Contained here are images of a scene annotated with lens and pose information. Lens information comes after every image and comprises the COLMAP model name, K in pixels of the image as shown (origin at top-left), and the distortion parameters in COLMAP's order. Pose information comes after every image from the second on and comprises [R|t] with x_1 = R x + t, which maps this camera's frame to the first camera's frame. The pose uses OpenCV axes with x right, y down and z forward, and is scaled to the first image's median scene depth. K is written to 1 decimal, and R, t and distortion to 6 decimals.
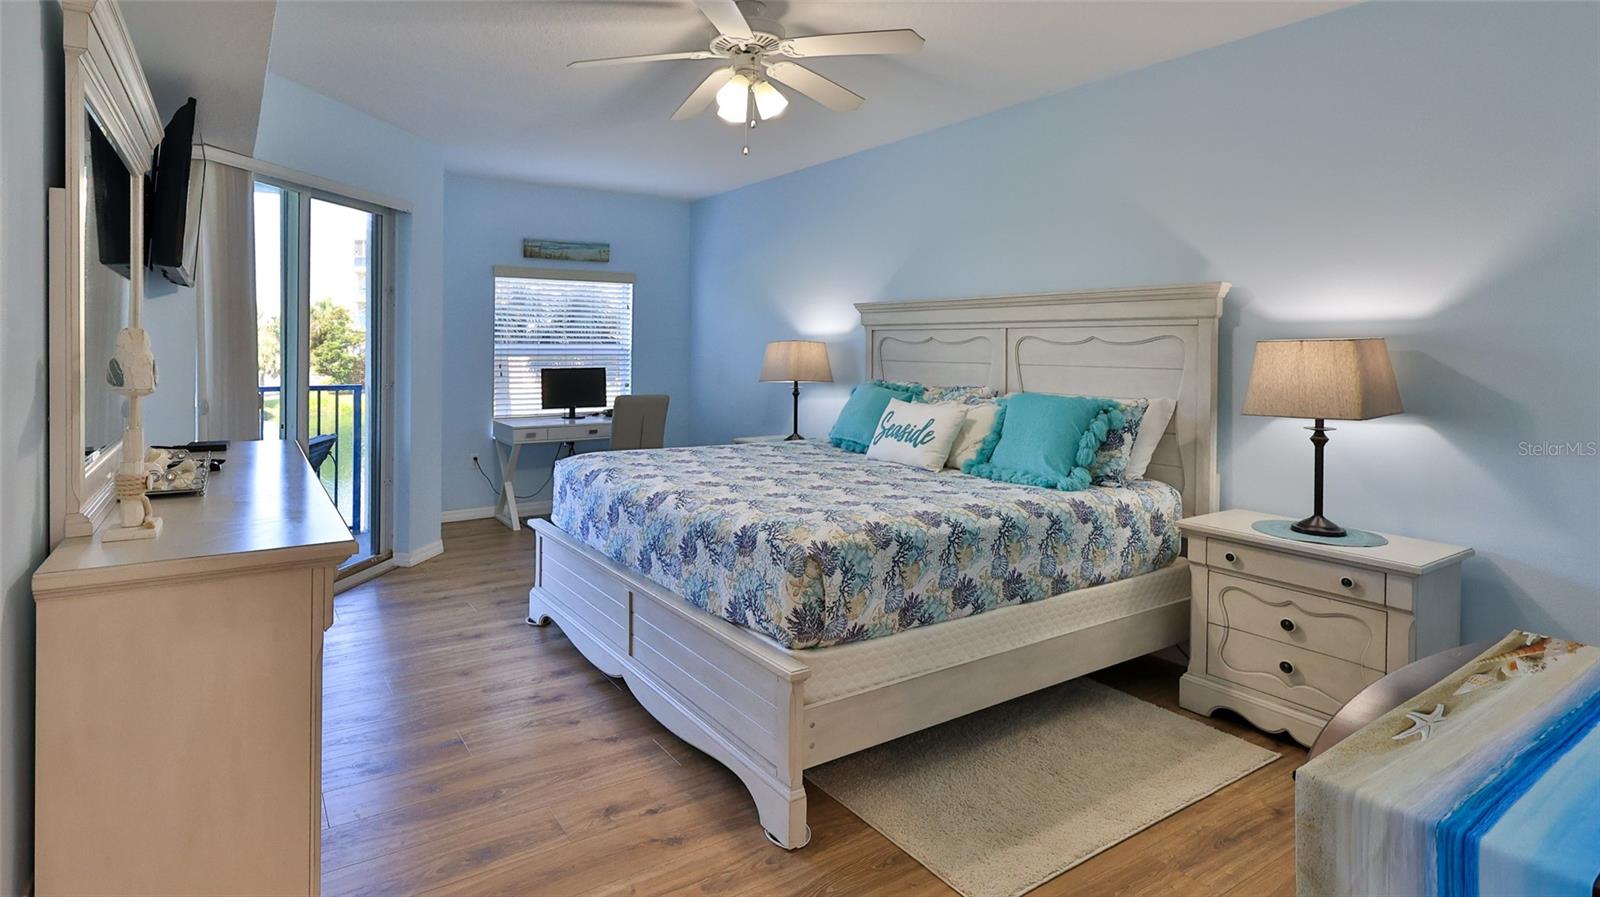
lens RADIAL K [[792.1, 0, 698.3], [0, 792.1, 356.1], [0, 0, 1]] dist [0.021436, 0.000150]
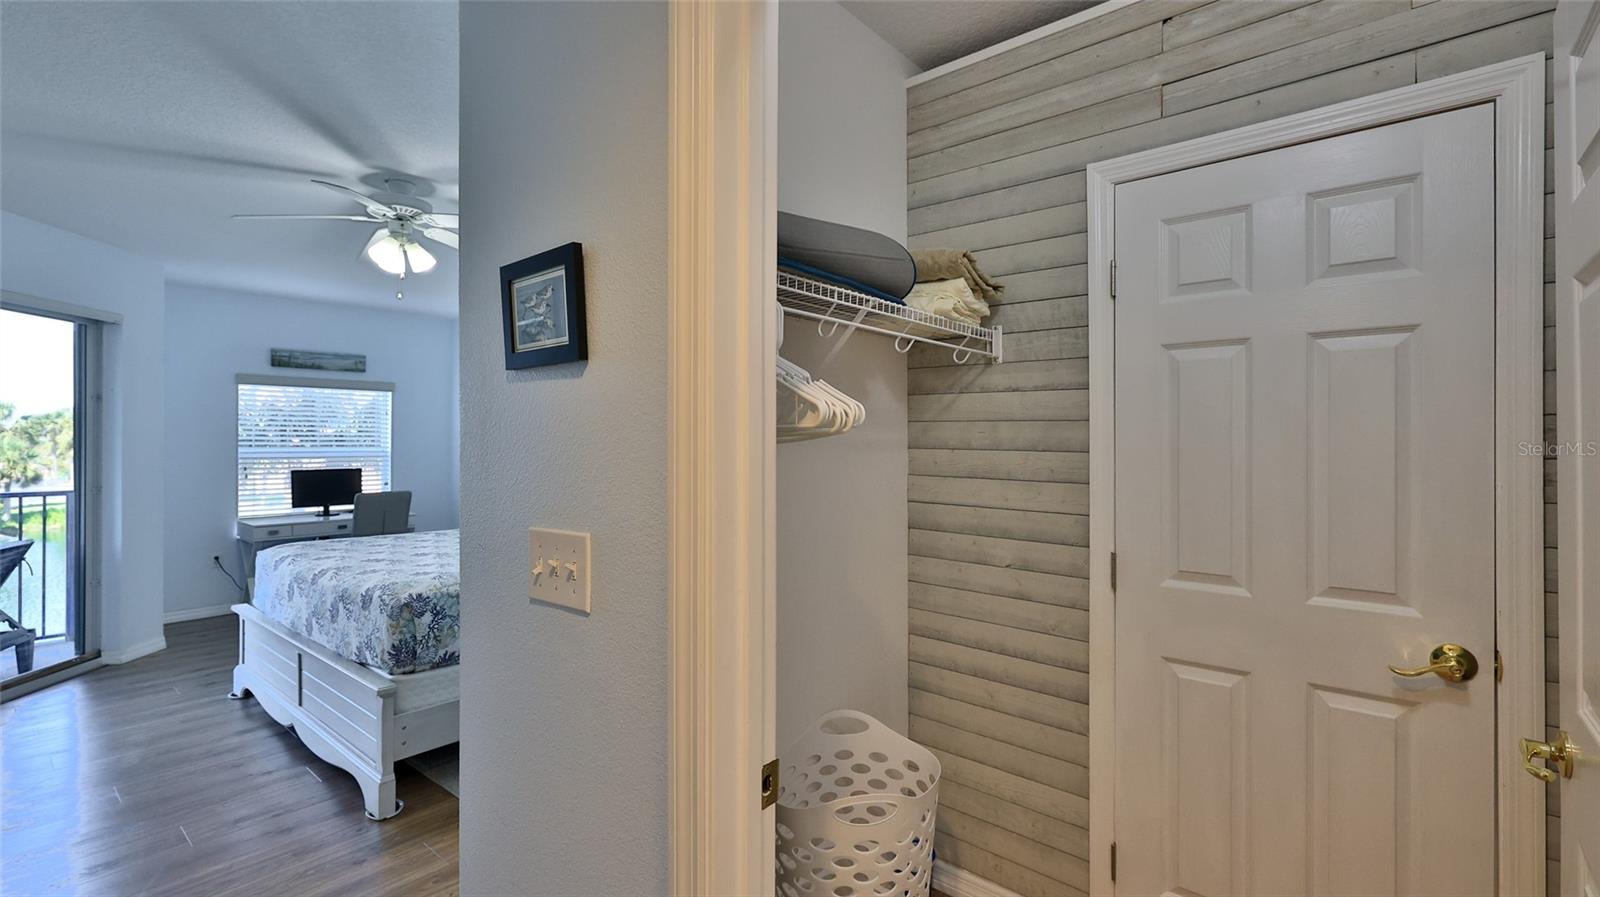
lens RADIAL K [[706.9, 0, 787.6], [0, 706.9, 444.0], [0, 0, 1]] dist [-0.003574, -0.000112]
pose [[0.944990, -0.009292, 0.326966, 0.269091], [0.013642, 0.999846, -0.011014, -0.000116], [-0.326814, 0.014868, 0.944972, -0.263489]]
